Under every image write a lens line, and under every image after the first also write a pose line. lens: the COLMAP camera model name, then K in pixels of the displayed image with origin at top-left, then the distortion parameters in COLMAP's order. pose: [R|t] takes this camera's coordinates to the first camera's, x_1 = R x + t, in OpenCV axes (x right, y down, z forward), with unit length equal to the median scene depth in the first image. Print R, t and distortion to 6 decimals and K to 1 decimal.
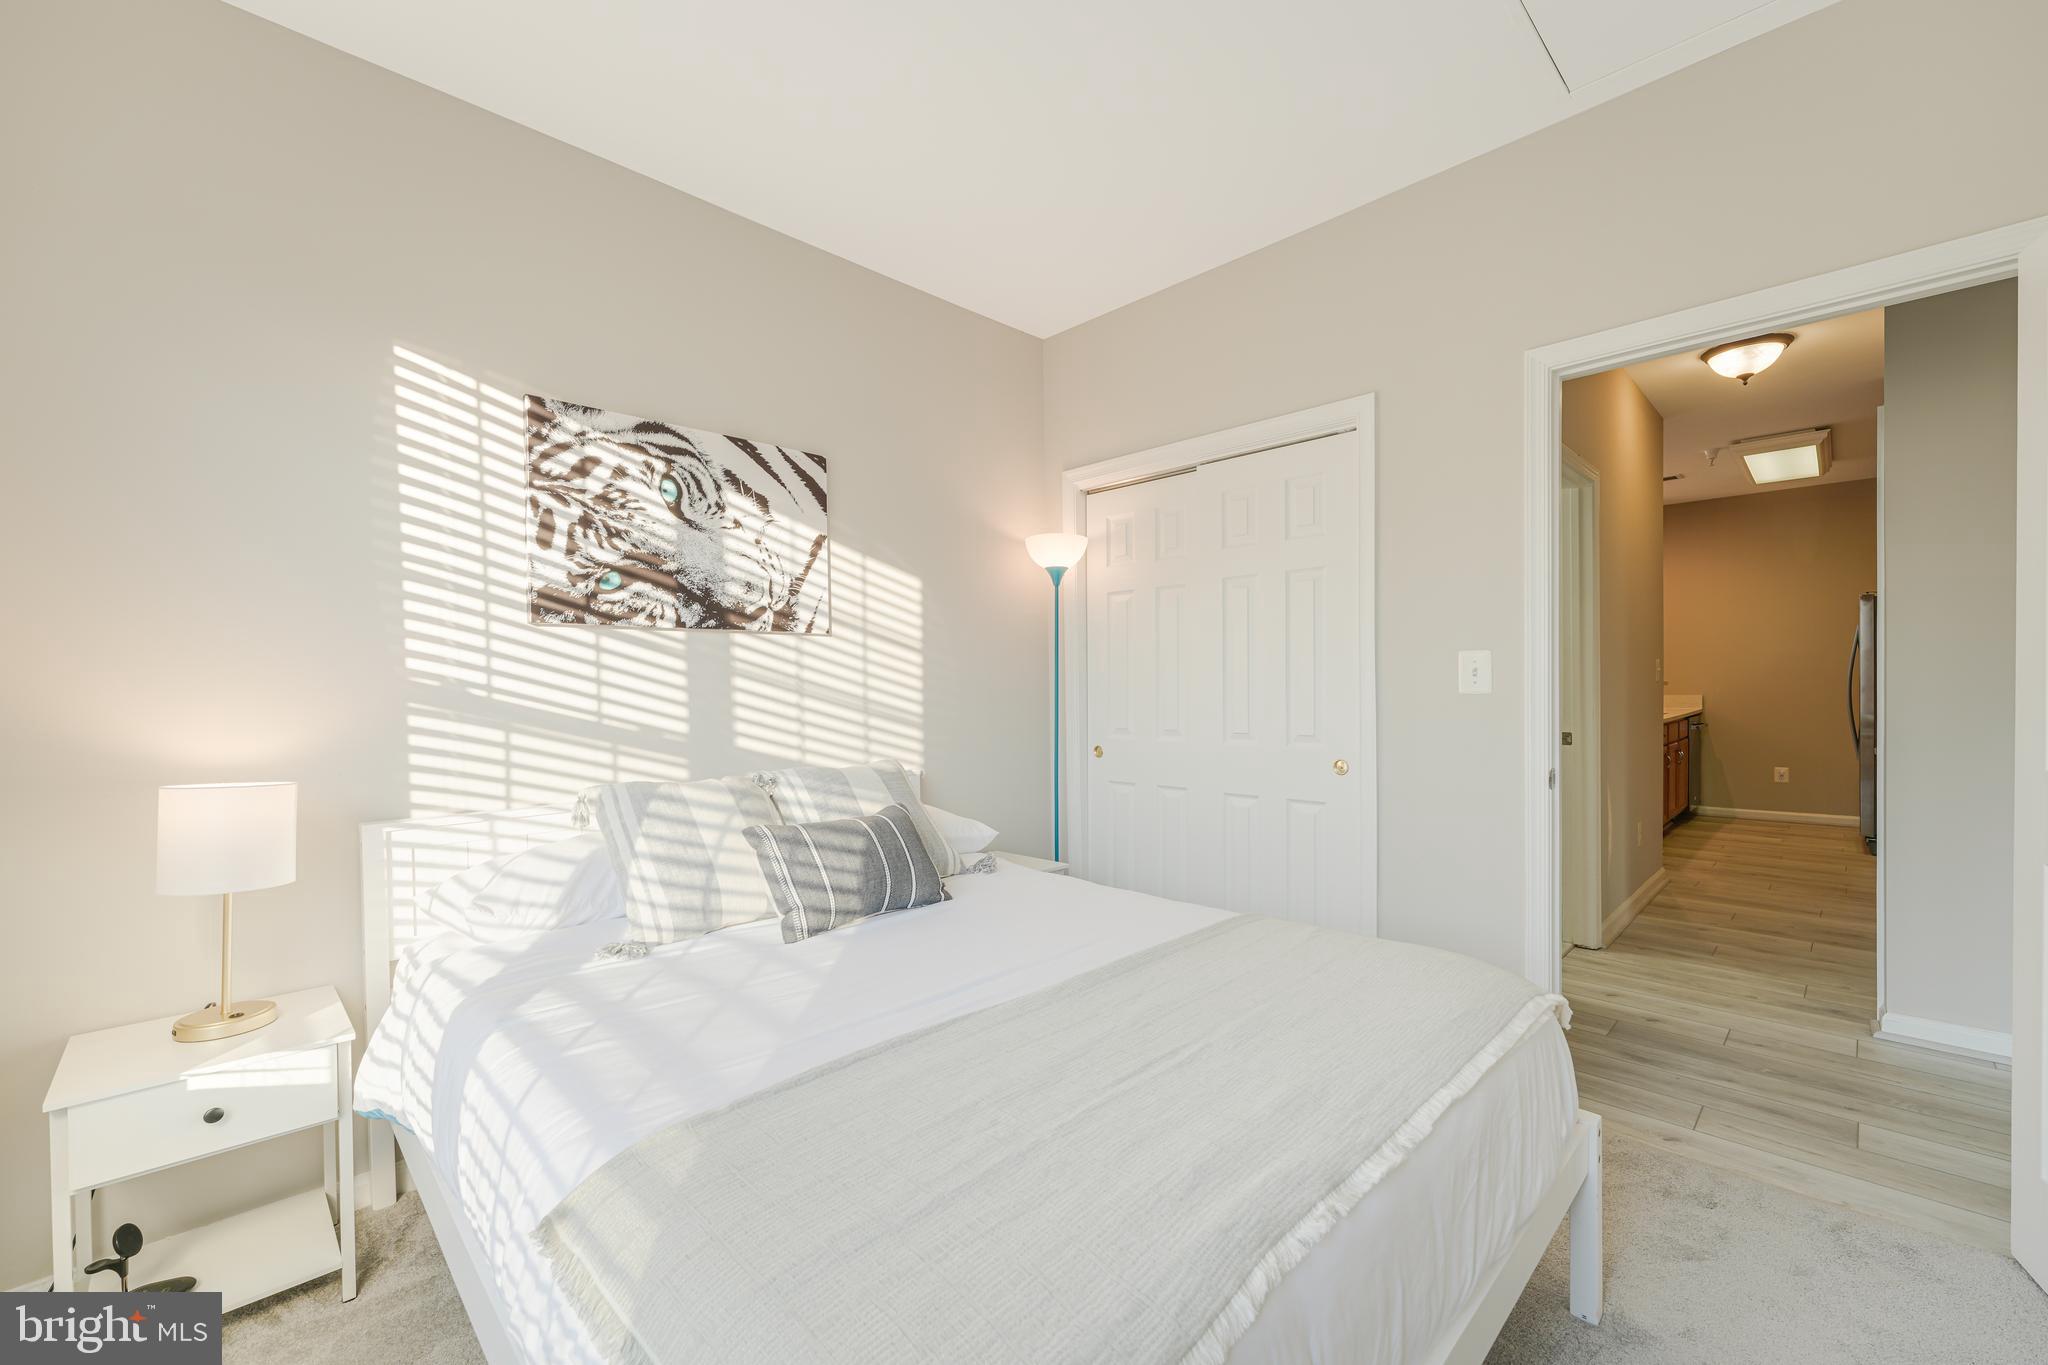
lens RADIAL K [[830.6, 0, 1028.1], [0, 830.6, 694.6], [0, 0, 1]] dist [-0.000756, -0.000045]
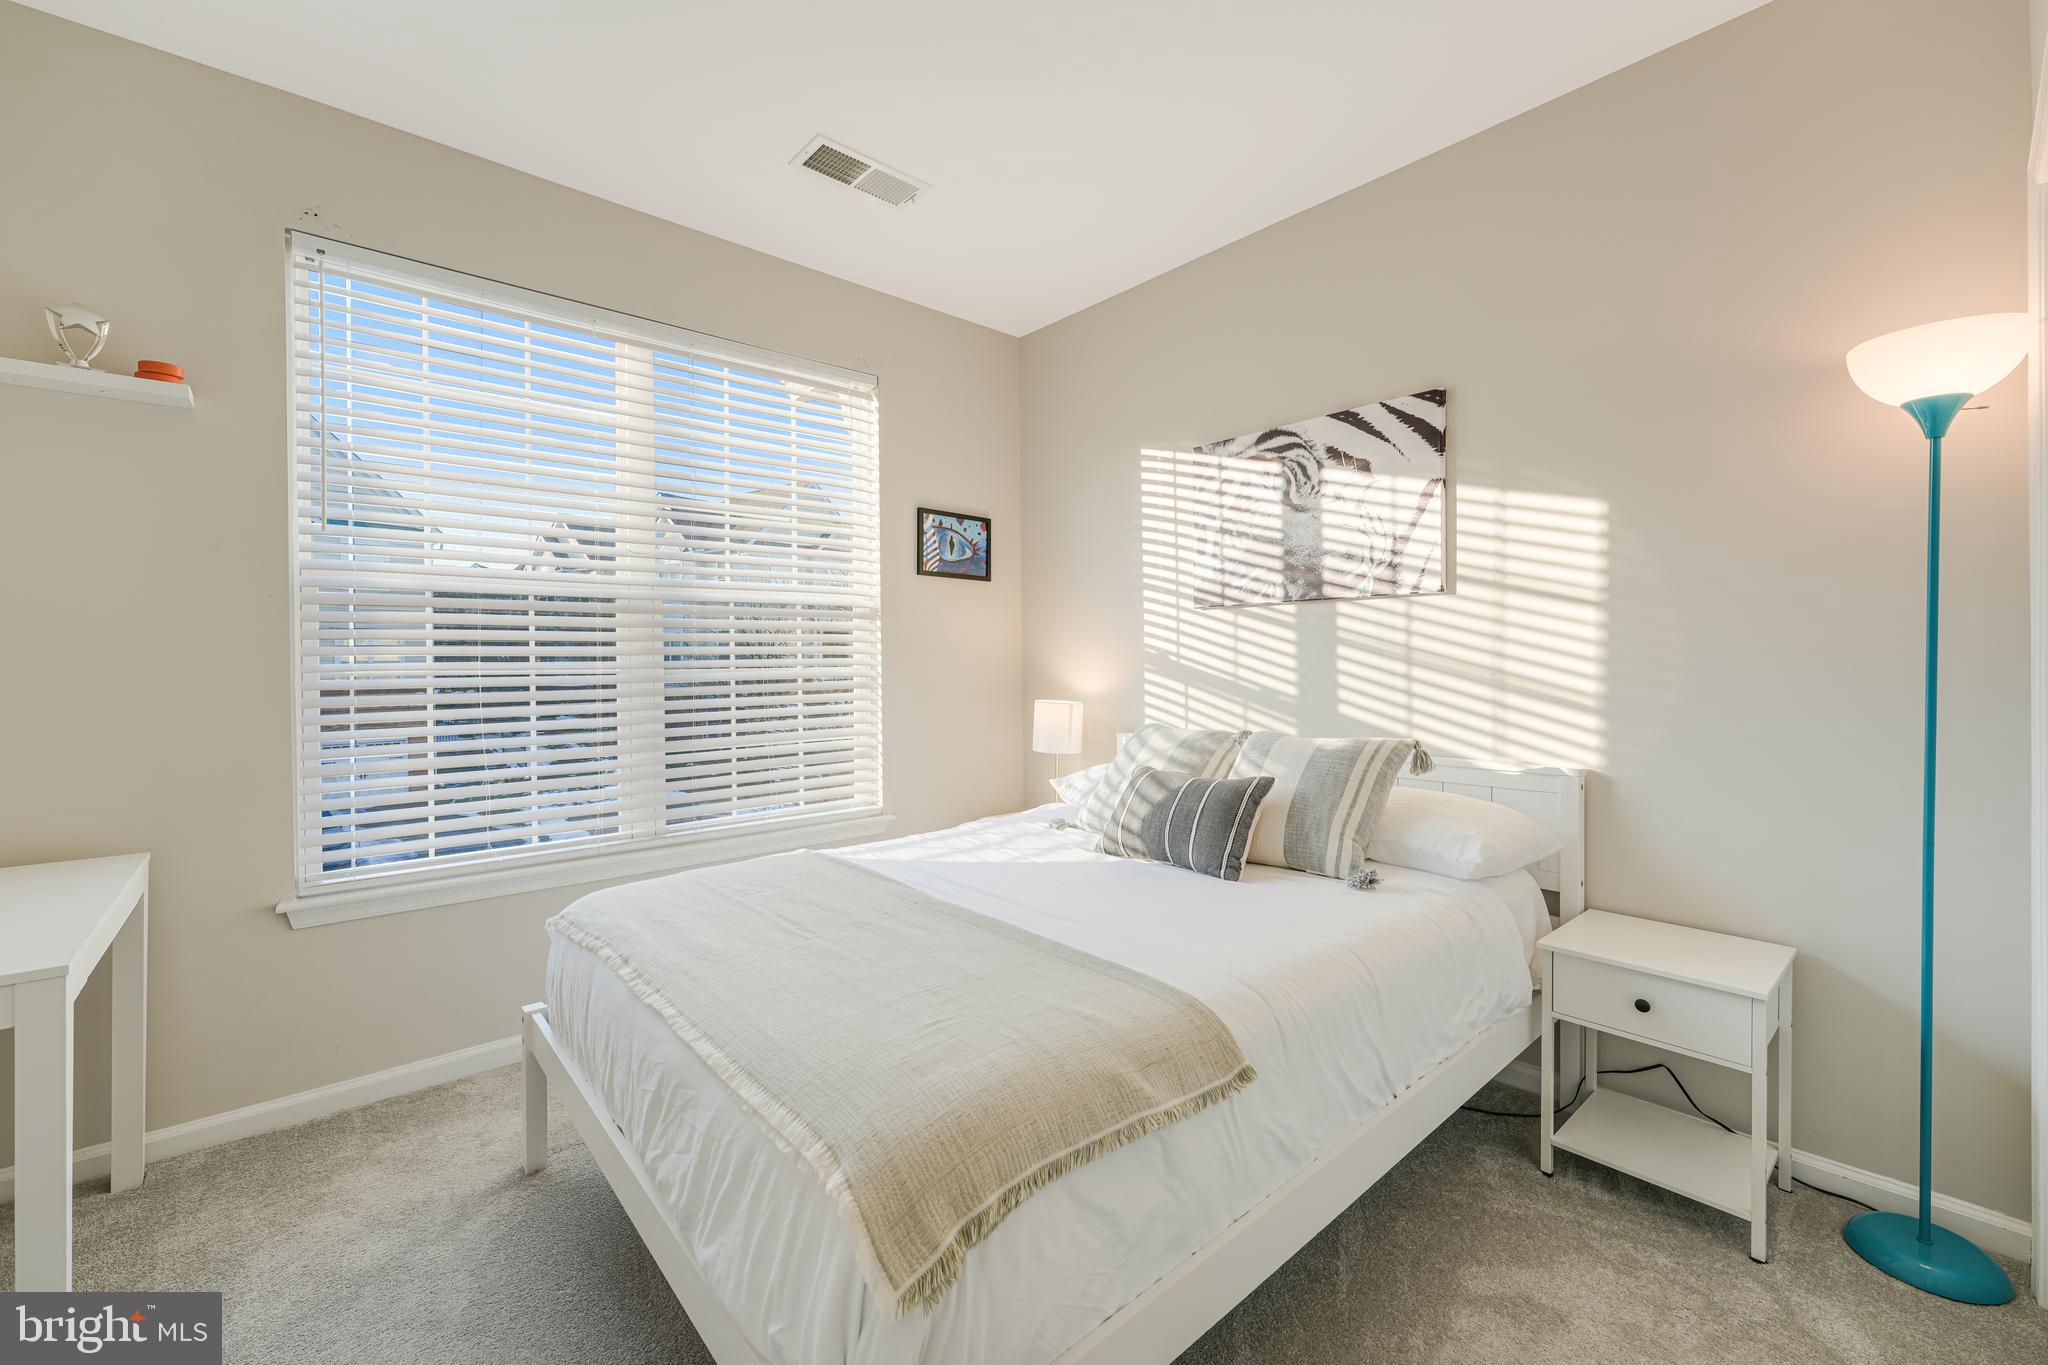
lens RADIAL K [[833.2, 0, 1027.5], [0, 833.2, 660.6], [0, 0, 1]] dist [-0.000430, 0.000145]
pose [[-0.062967, 0.016889, -0.997873, 0.721135], [-0.002043, 0.999853, 0.017051, -0.019553], [0.998014, 0.003112, -0.062923, 0.686415]]
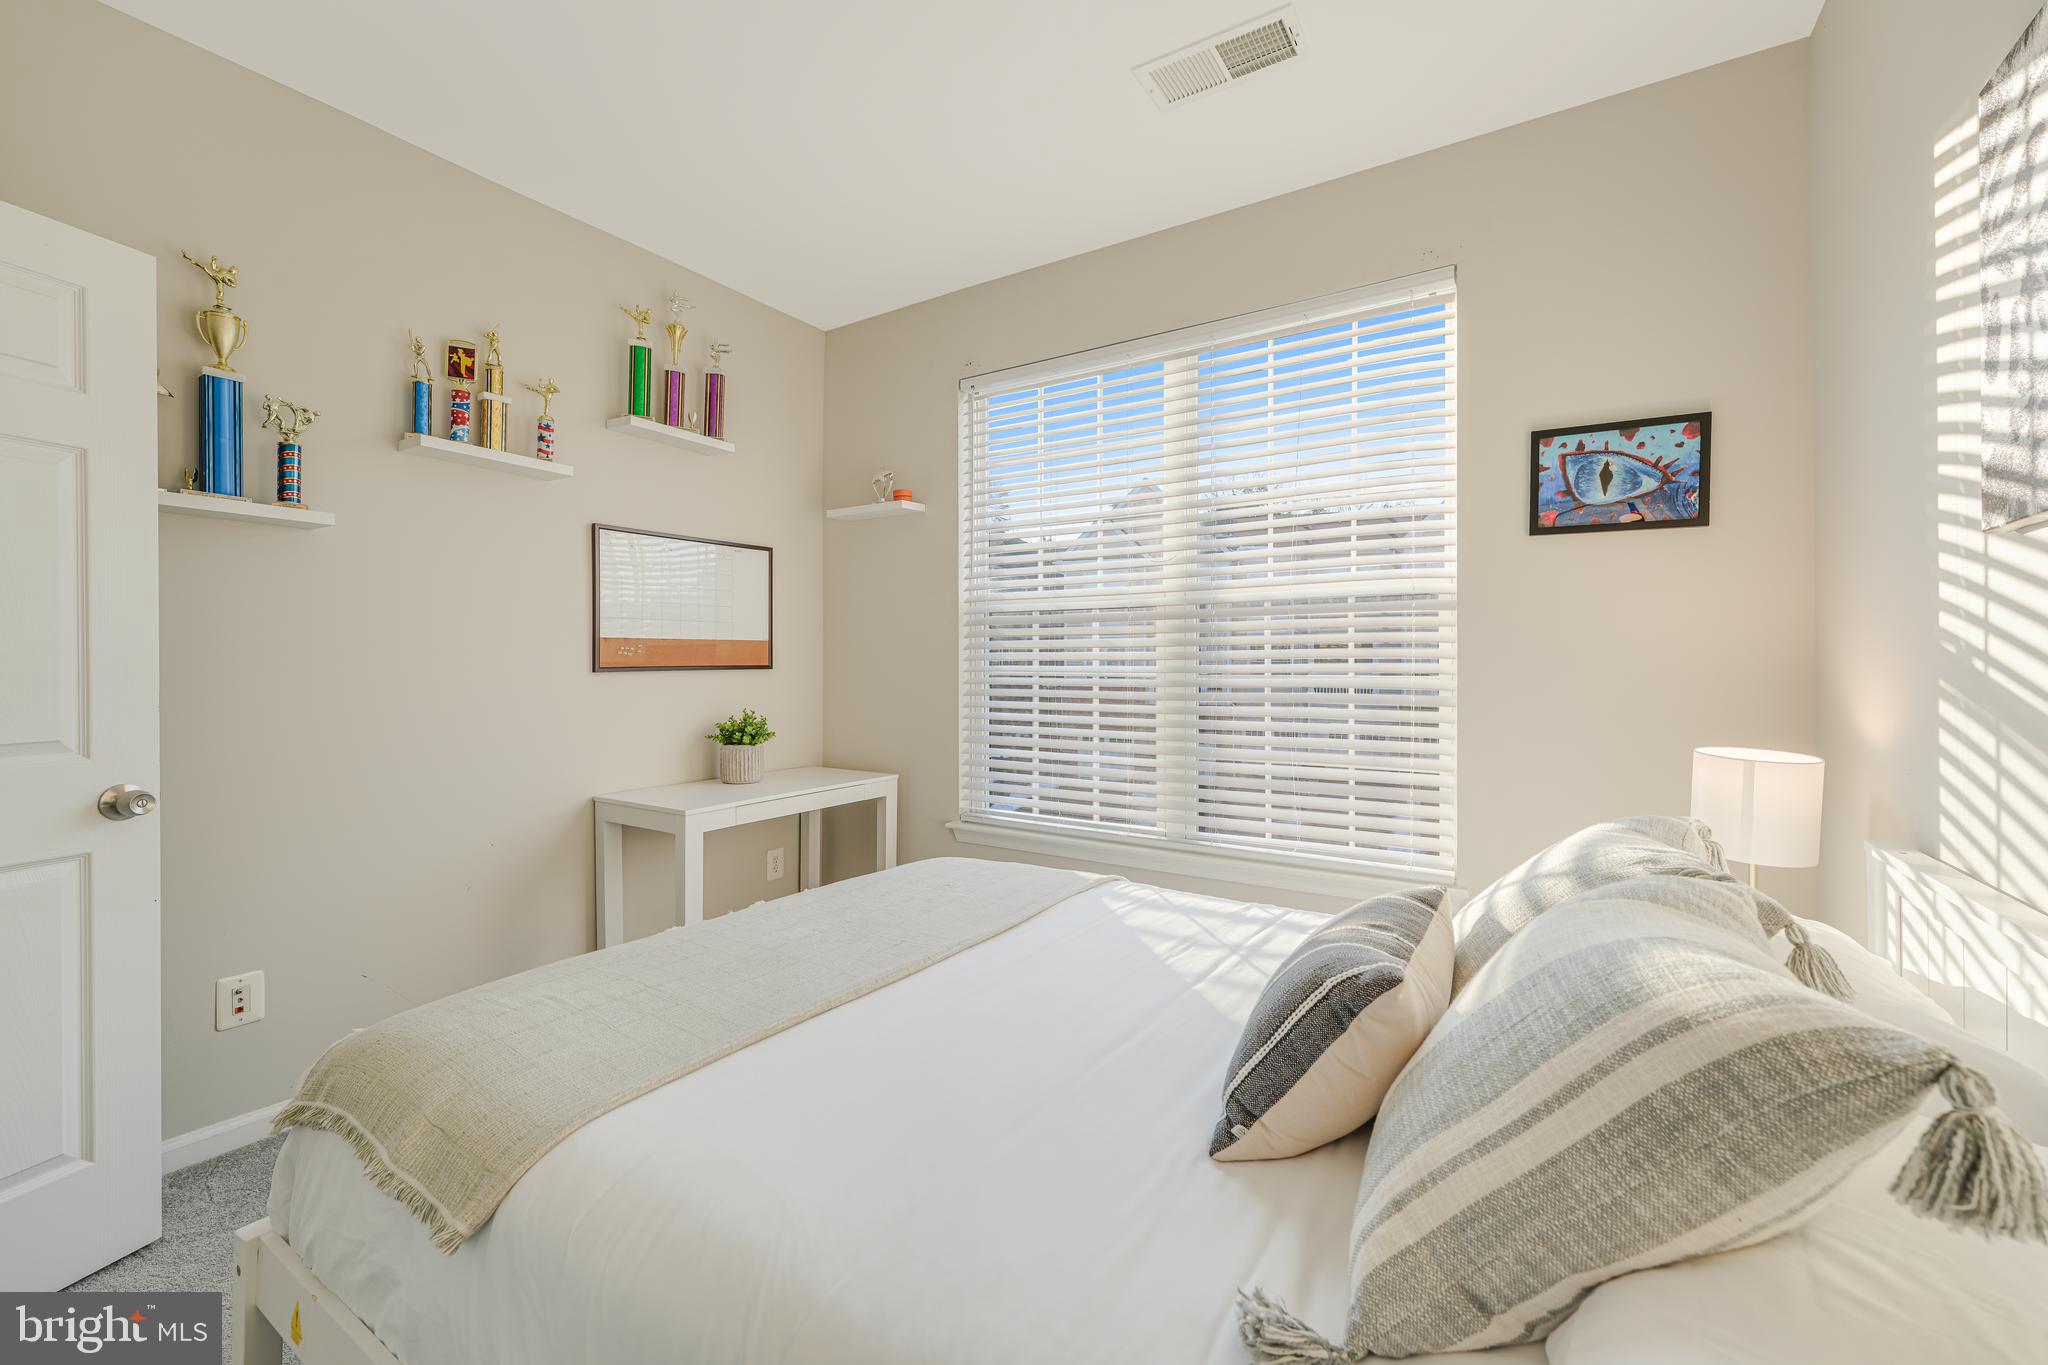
lens RADIAL K [[819.2, 0, 1030.1], [0, 819.2, 668.1], [0, 0, 1]] dist [-0.002661, -0.000172]
pose [[-0.974141, 0.010407, -0.225702, 0.079985], [0.008022, 0.999902, 0.011484, -0.009816], [0.225799, 0.009377, -0.974129, 1.155119]]
